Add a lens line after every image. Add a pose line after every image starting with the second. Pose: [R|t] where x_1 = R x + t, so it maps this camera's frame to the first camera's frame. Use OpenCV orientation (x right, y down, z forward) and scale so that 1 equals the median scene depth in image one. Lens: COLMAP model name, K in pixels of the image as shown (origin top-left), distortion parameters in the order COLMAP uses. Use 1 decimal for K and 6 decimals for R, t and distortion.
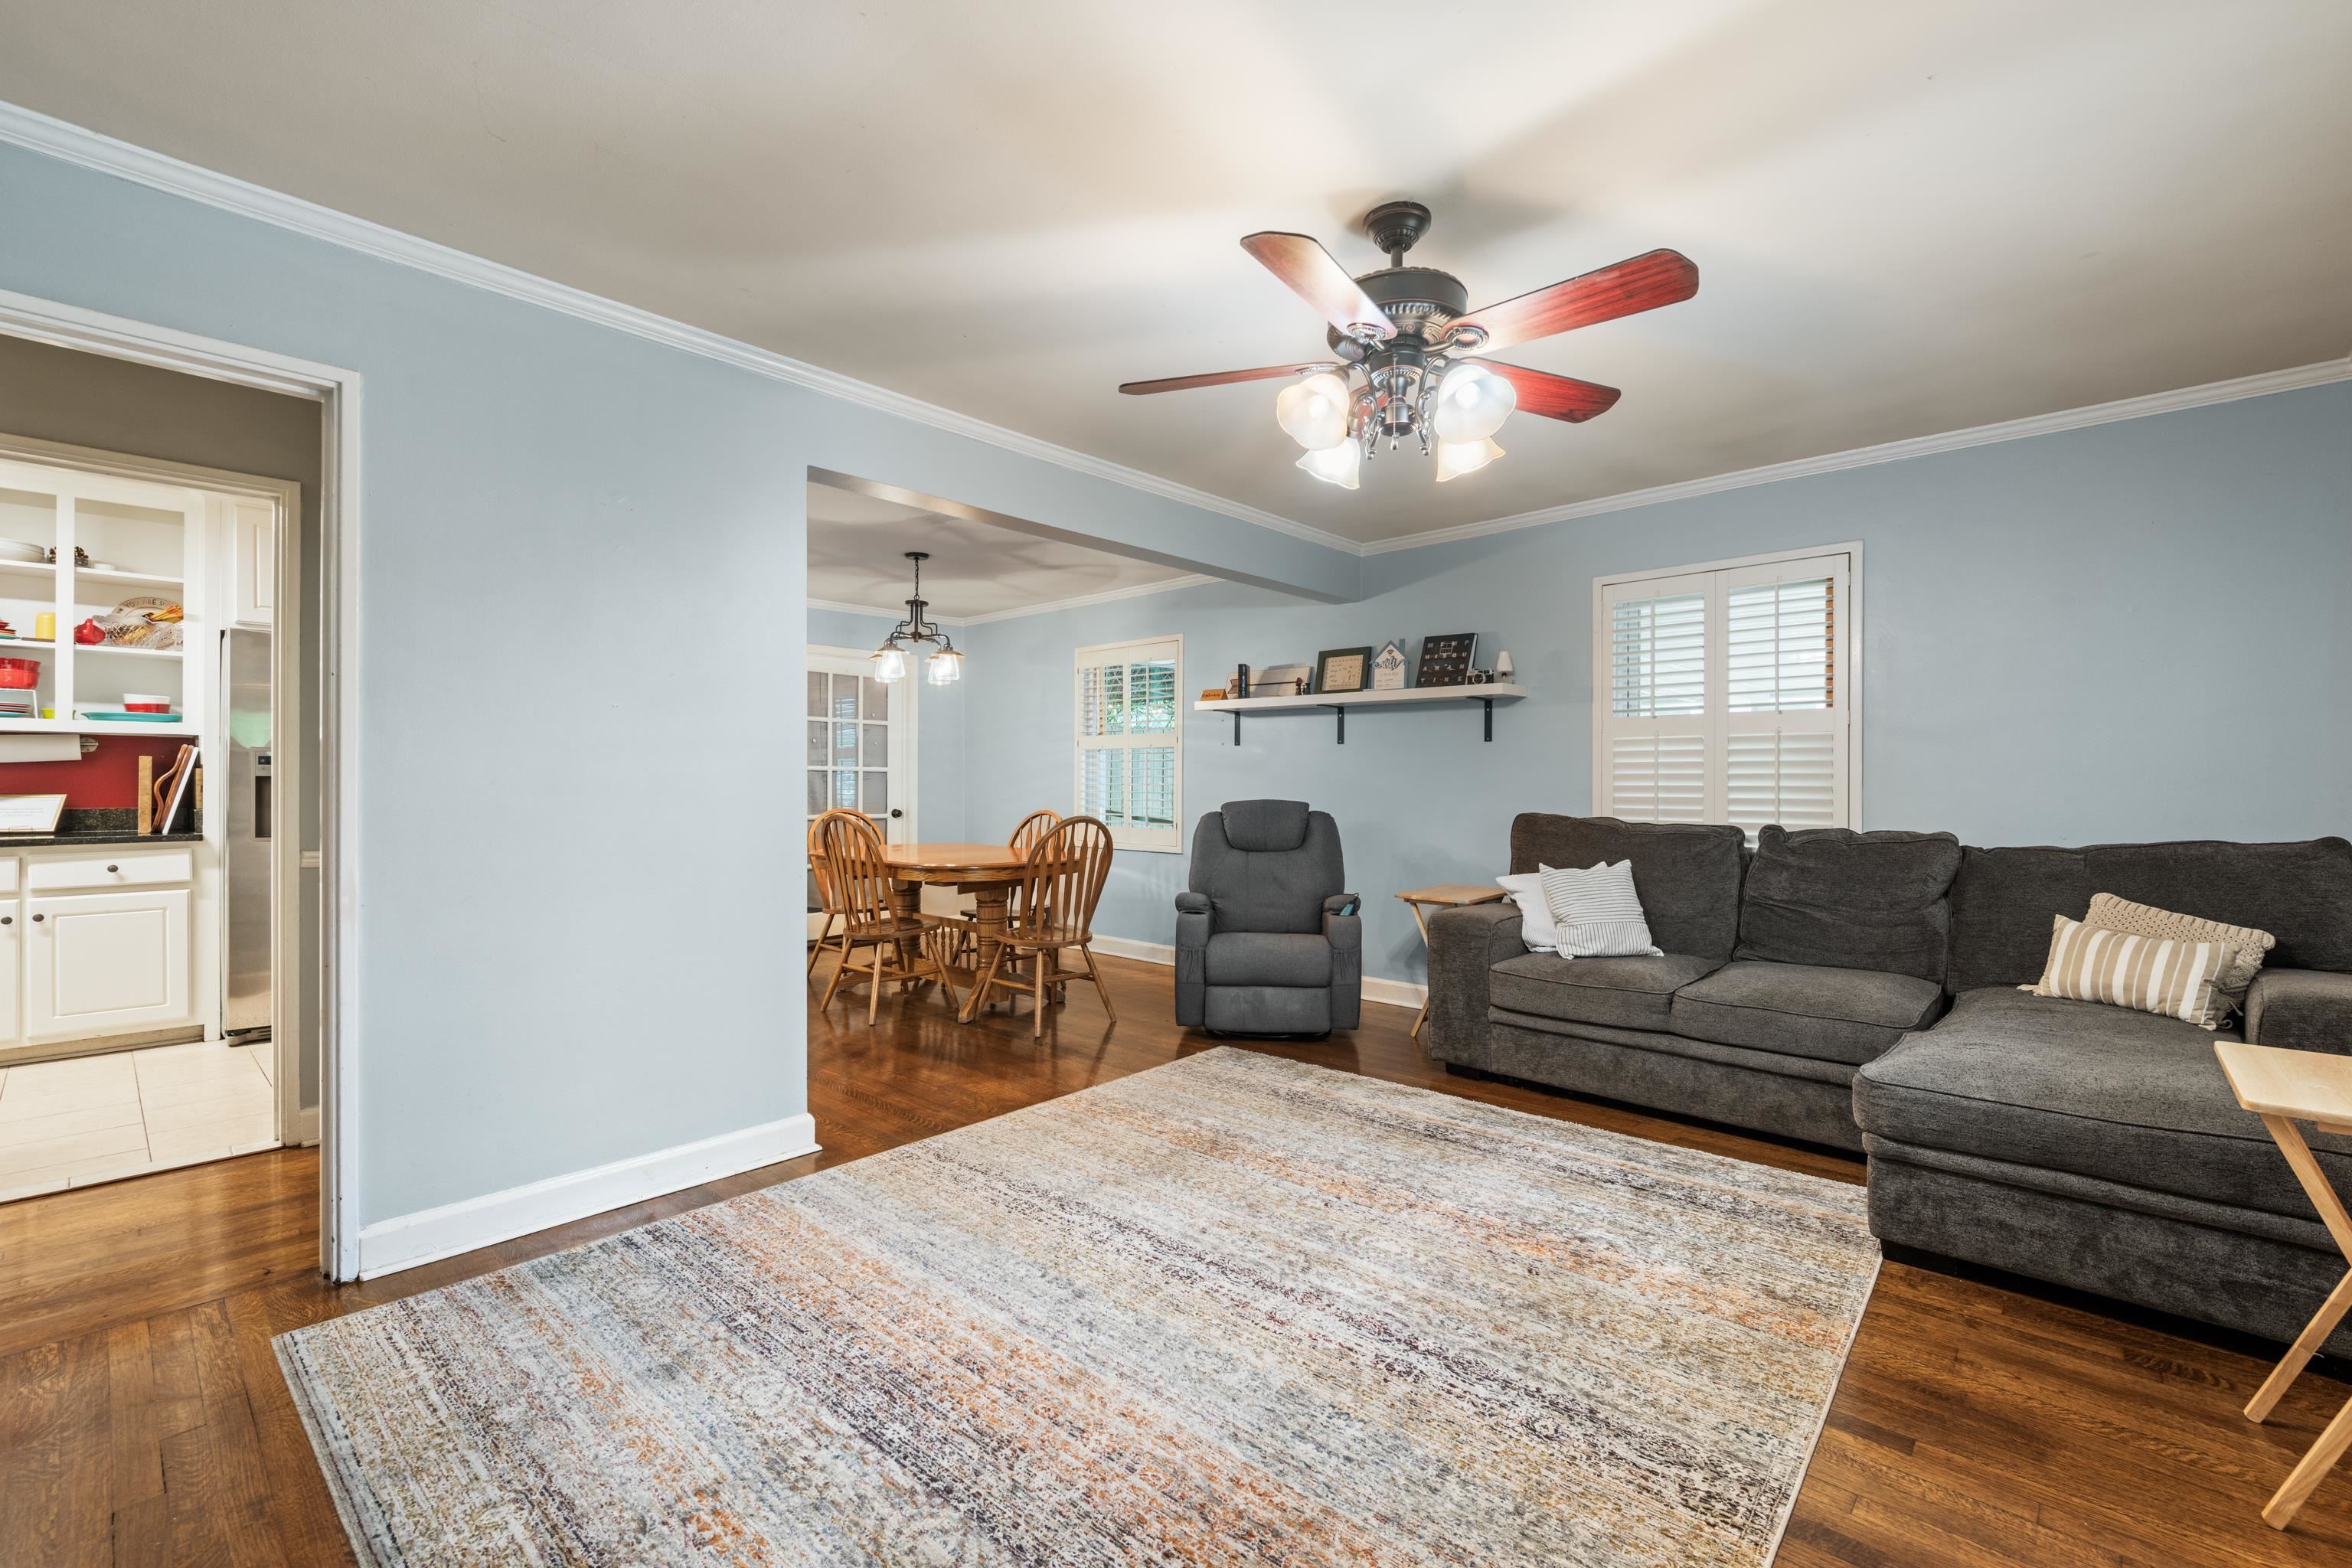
lens RADIAL K [[1006.8, 0, 1180.2], [0, 1006.8, 781.6], [0, 0, 1]] dist [-0.002639, -0.000058]
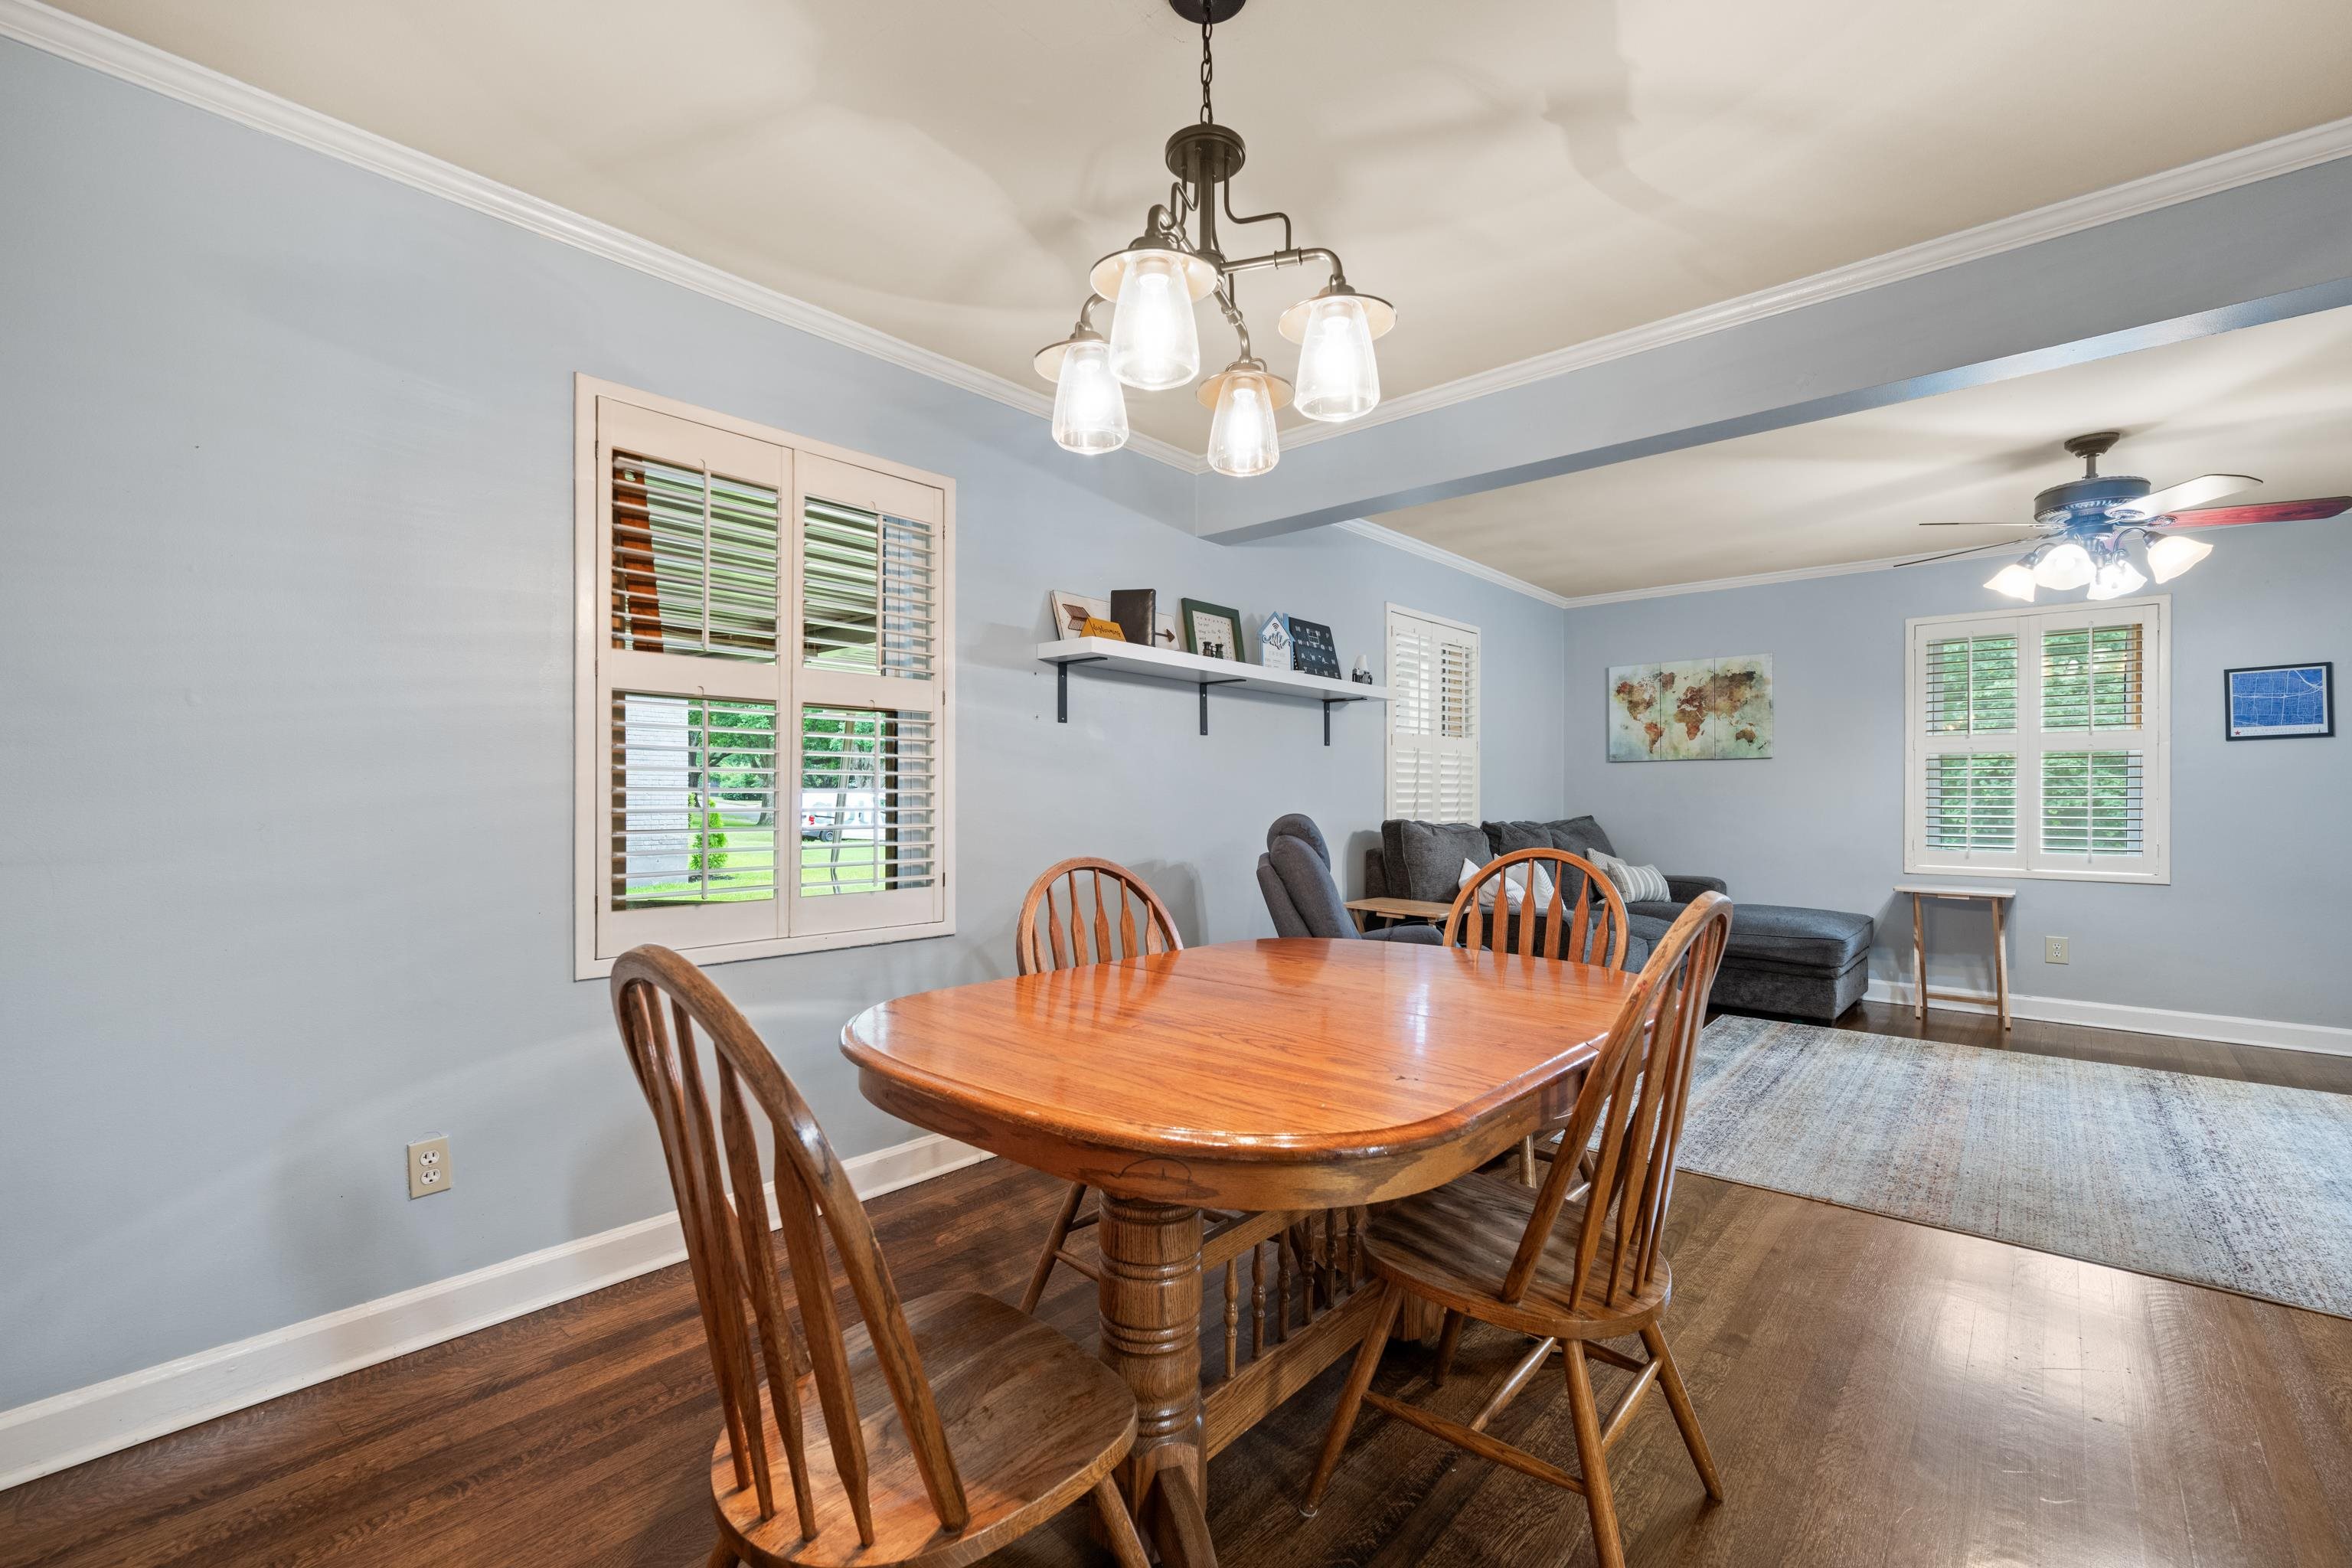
lens RADIAL K [[1006.8, 0, 1180.8], [0, 1006.8, 796.4], [0, 0, 1]] dist [-0.002639, -0.000058]
pose [[-0.024784, -0.005872, 0.999676, -0.613571], [-0.002130, 0.999981, 0.005821, 0.002239], [-0.999691, -0.001985, -0.024796, 1.137975]]
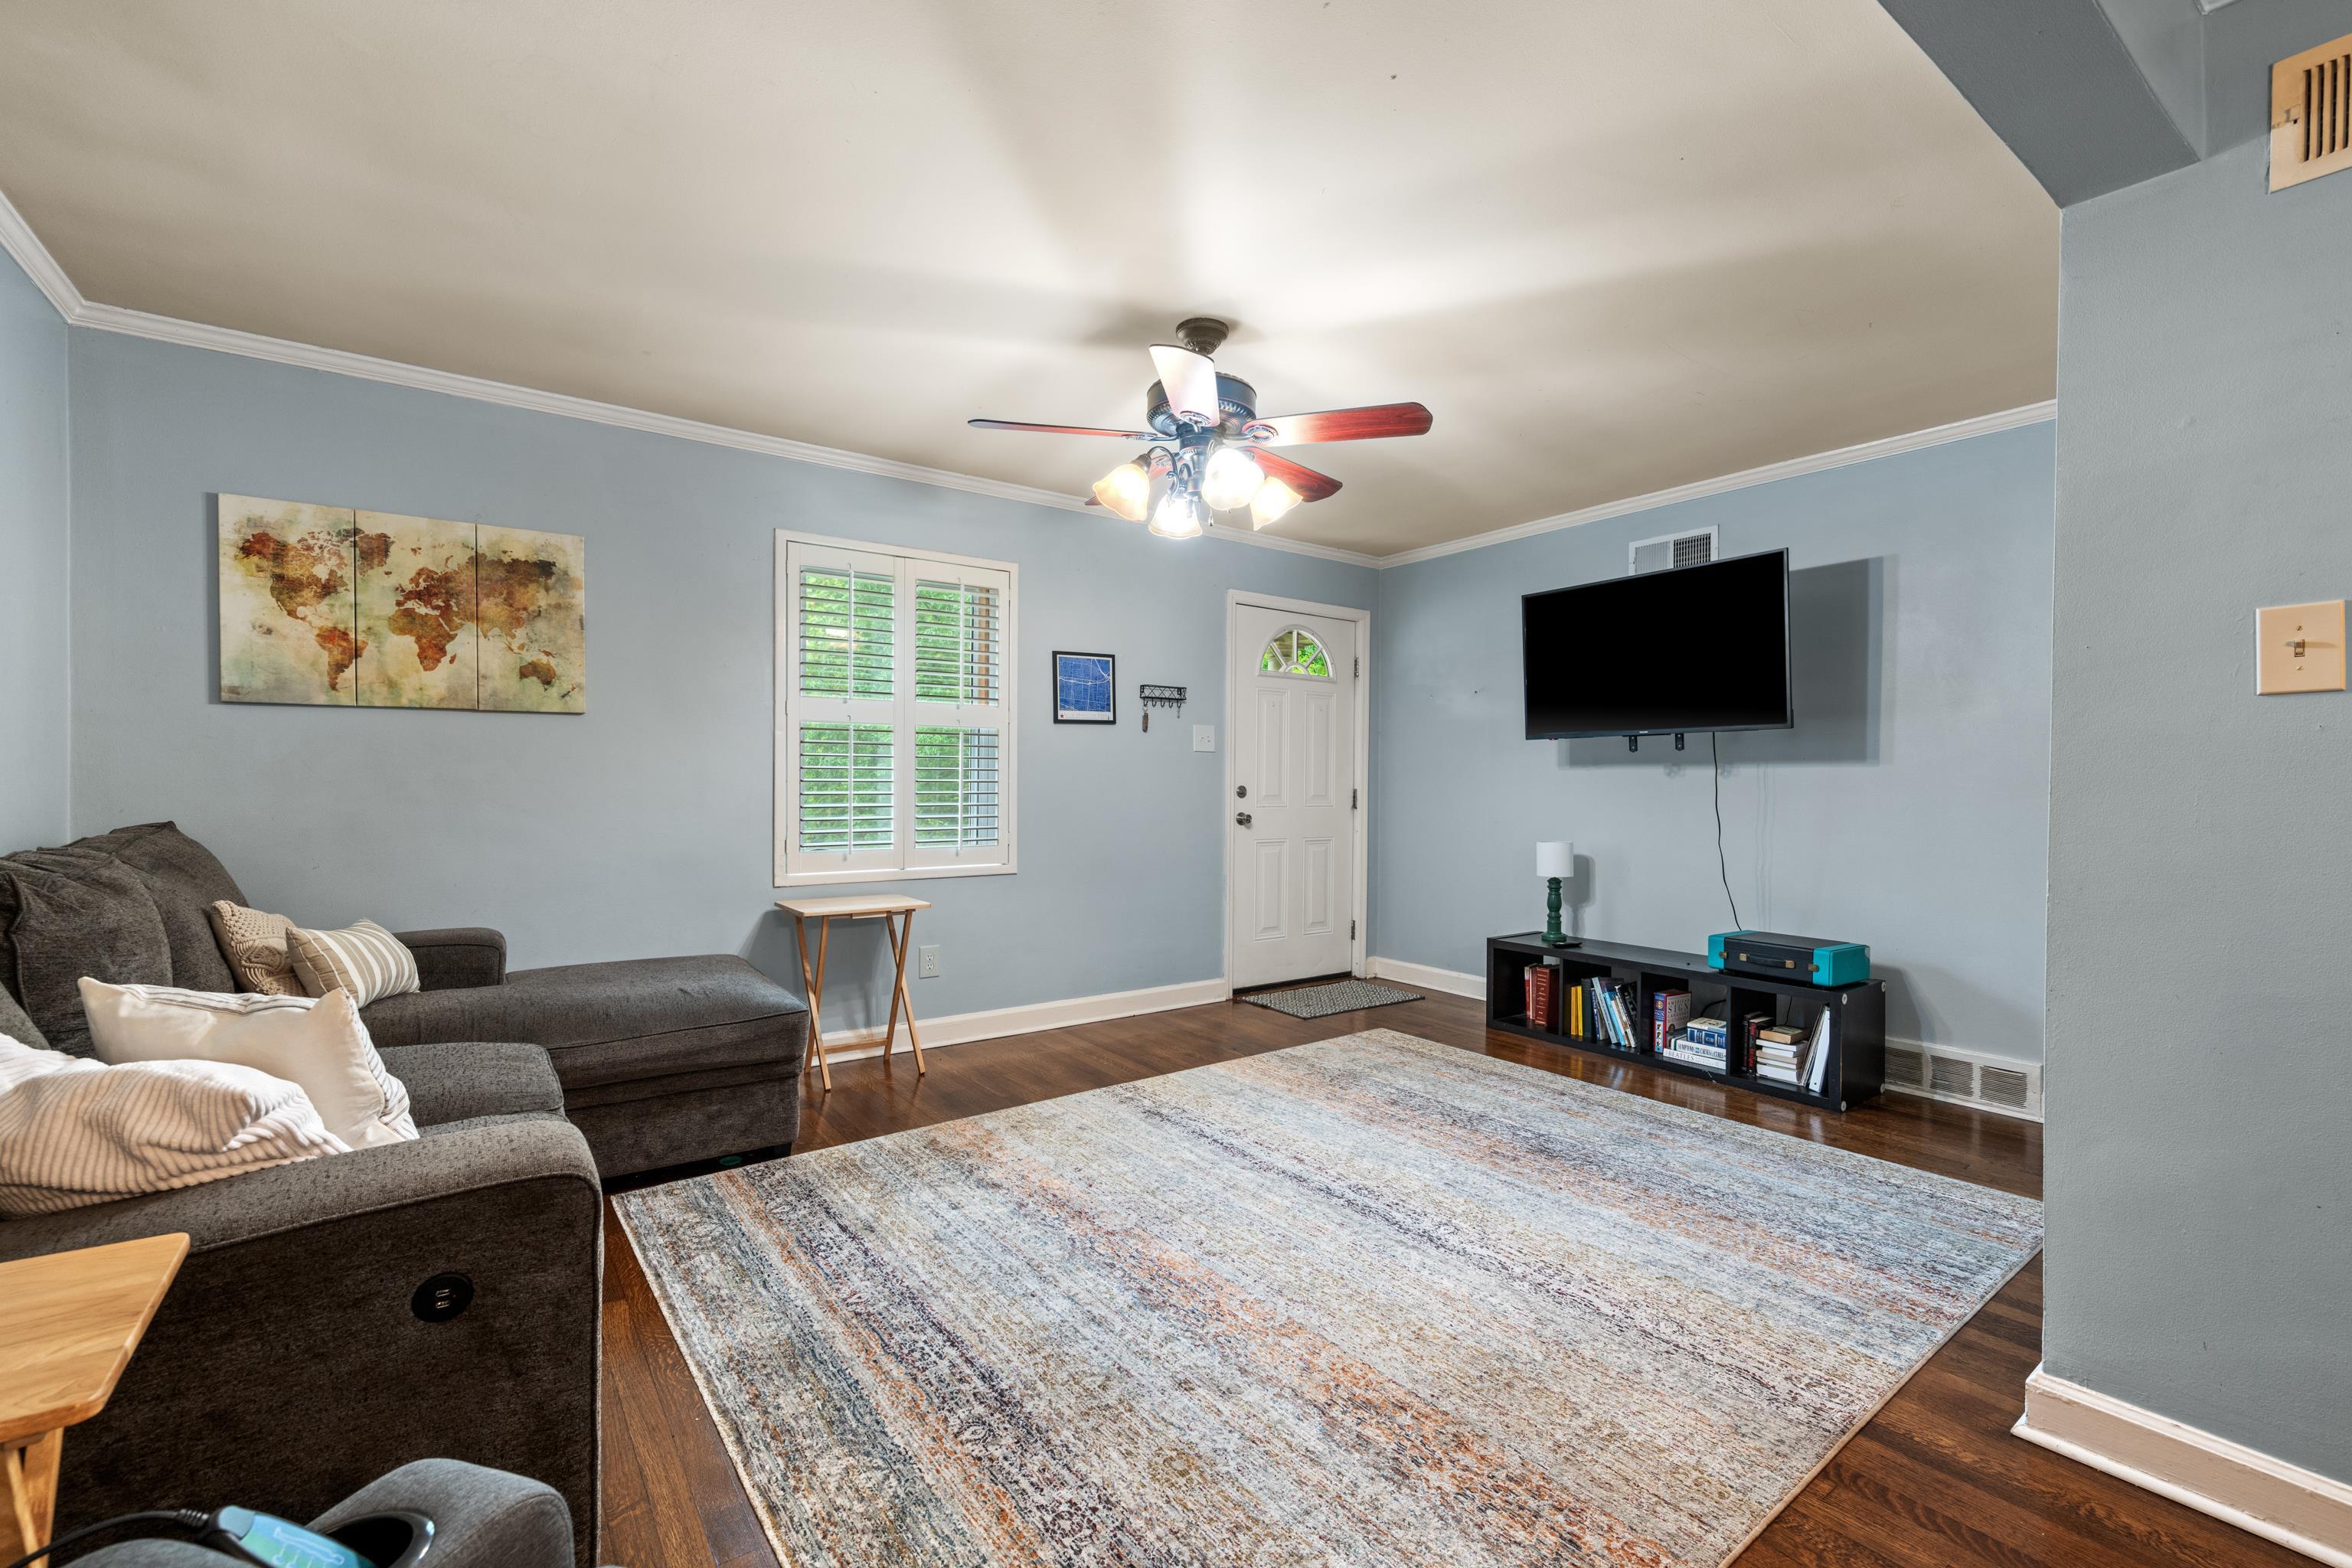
lens RADIAL K [[1006.8, 0, 1188.1], [0, 1006.8, 790.2], [0, 0, 1]] dist [-0.002639, -0.000058]
pose [[-0.983422, -0.013658, 0.180817, -0.000460], [-0.011598, 0.999855, 0.012442, 0.002244], [-0.180961, 0.010139, -0.983438, 1.031418]]
